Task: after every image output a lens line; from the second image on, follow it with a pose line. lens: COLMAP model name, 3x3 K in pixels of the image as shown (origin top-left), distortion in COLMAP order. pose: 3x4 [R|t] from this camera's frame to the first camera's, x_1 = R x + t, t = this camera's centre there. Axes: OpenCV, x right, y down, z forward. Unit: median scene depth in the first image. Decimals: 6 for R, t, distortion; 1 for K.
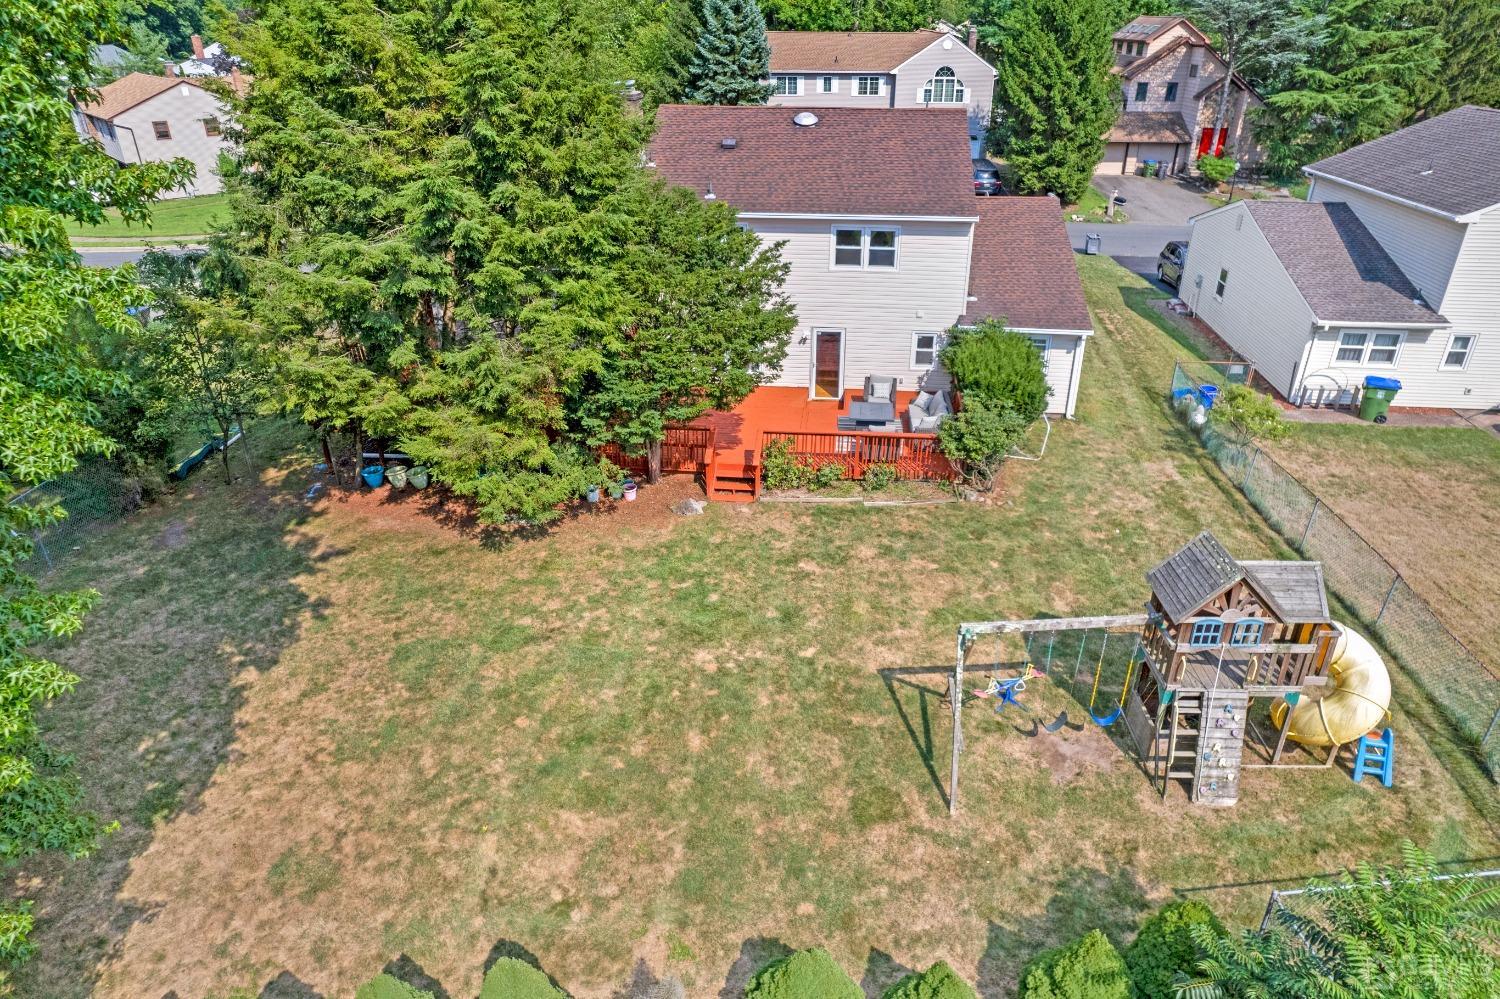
lens RADIAL K [[964.0, 0, 750.1], [0, 964.0, 513.0], [0, 0, 1]] dist [-0.068964, 0.078260]
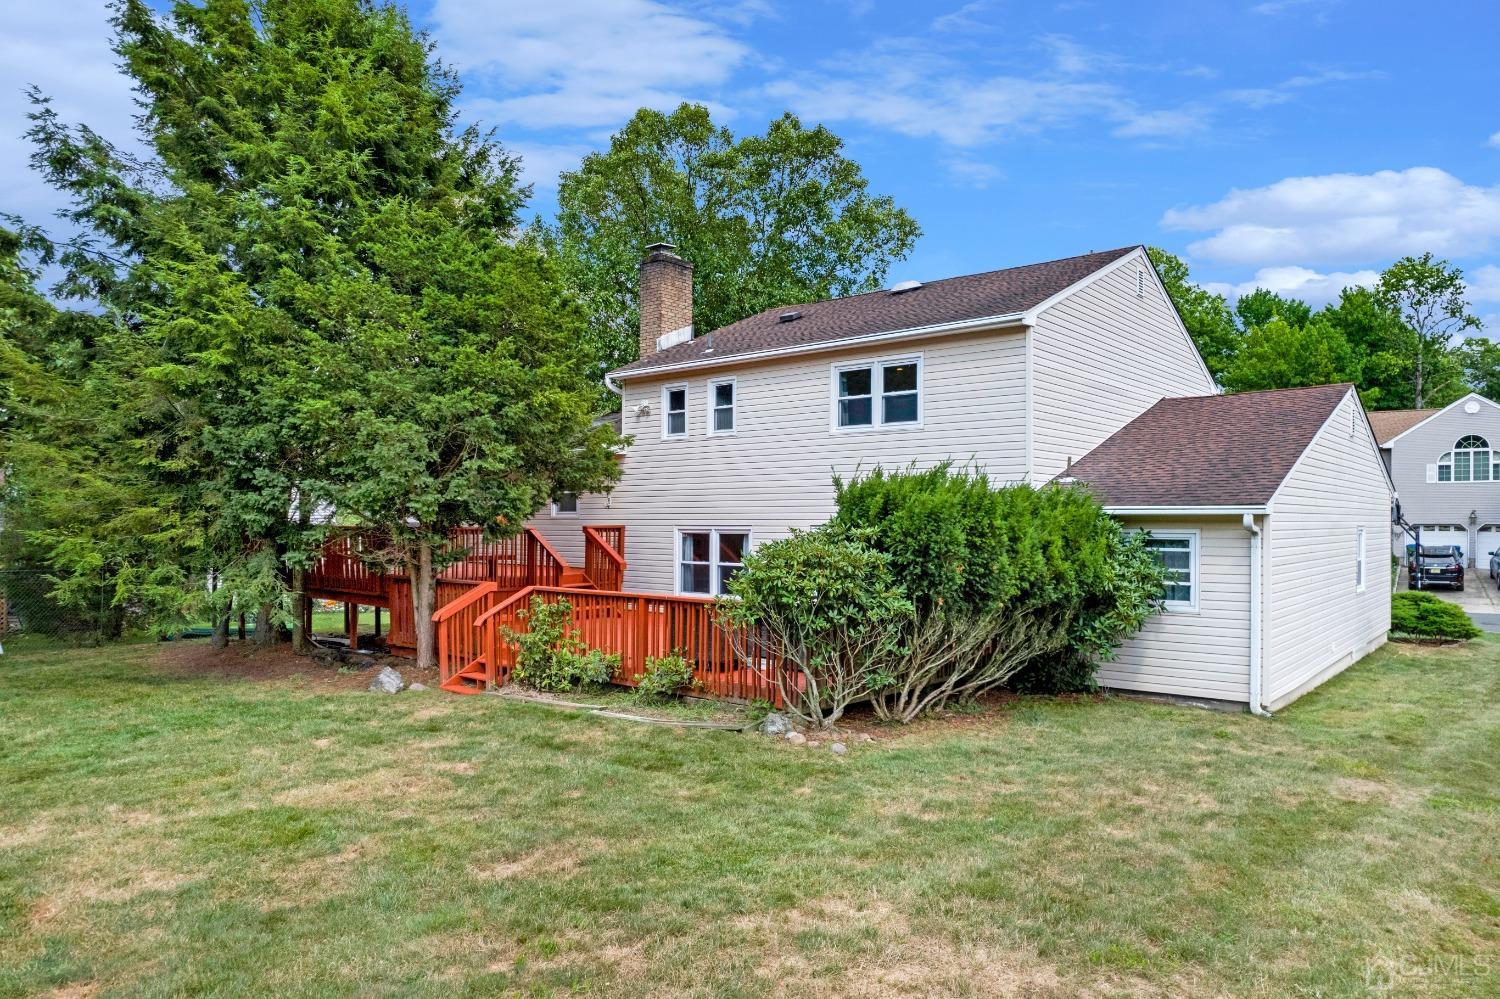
lens RADIAL K [[964.0, 0, 750.1], [0, 964.0, 513.0], [0, 0, 1]] dist [-0.068964, 0.078260]
pose [[0.817719, 0.002846, -0.575611, 0.447697], [-0.279171, 0.876468, -0.392260, 0.071013], [0.503388, 0.481452, 0.717499, 0.573140]]
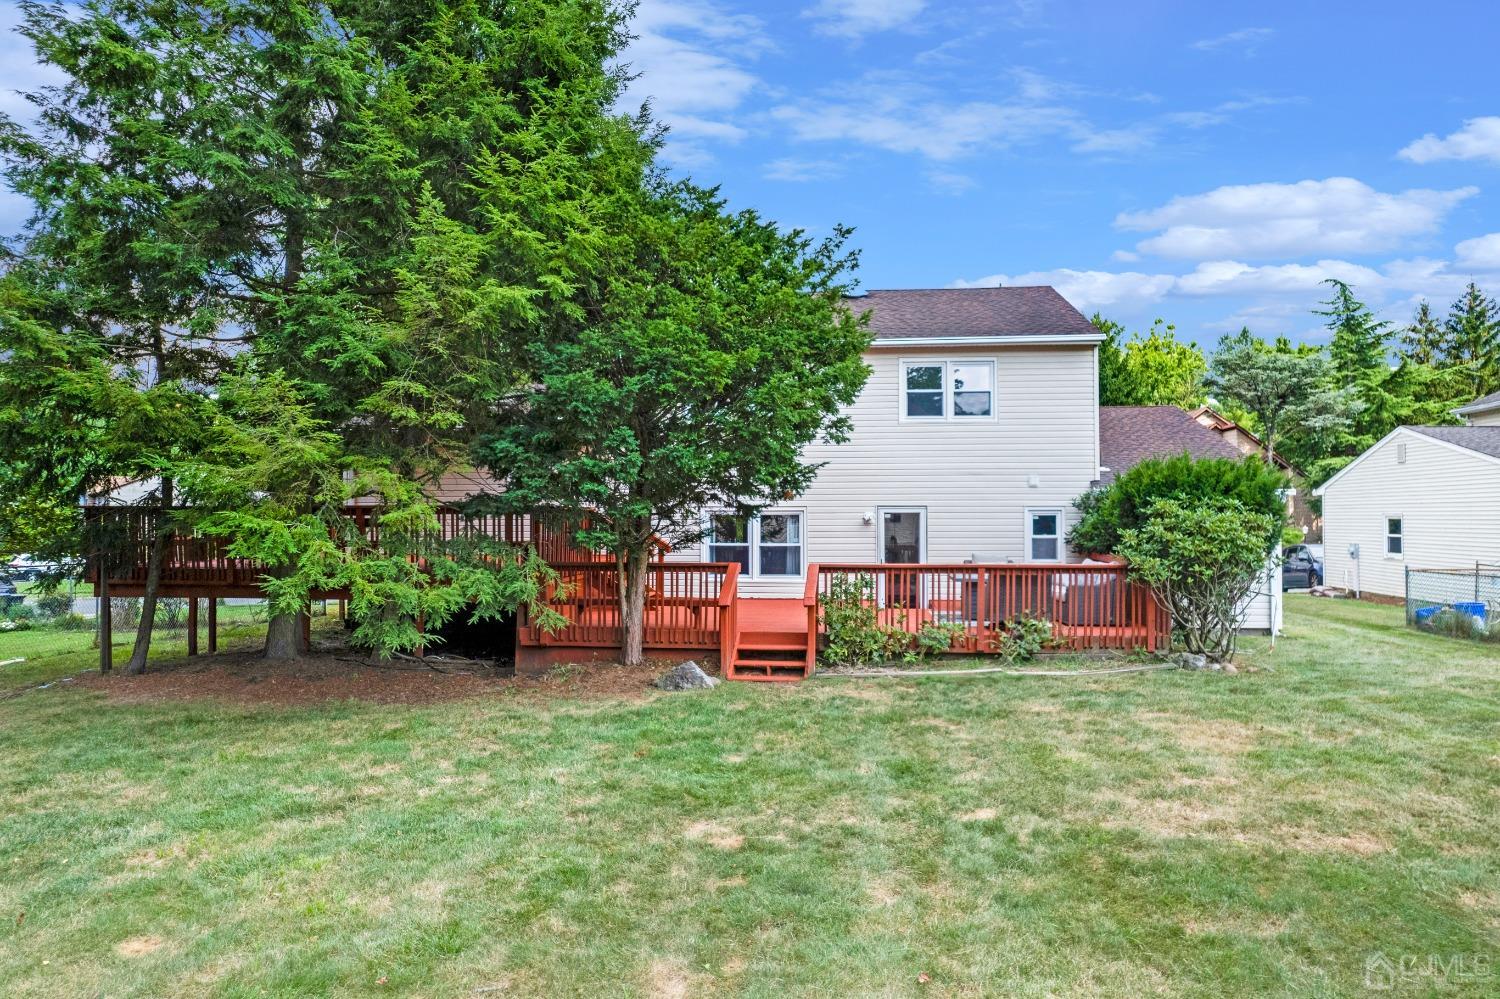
lens RADIAL K [[964.0, 0, 750.1], [0, 964.0, 513.0], [0, 0, 1]] dist [-0.068964, 0.078260]
pose [[0.999879, 0.004444, -0.014895, -0.018996], [-0.011049, 0.877213, -0.479974, 0.162376], [0.010933, 0.480080, 0.877156, 0.437858]]
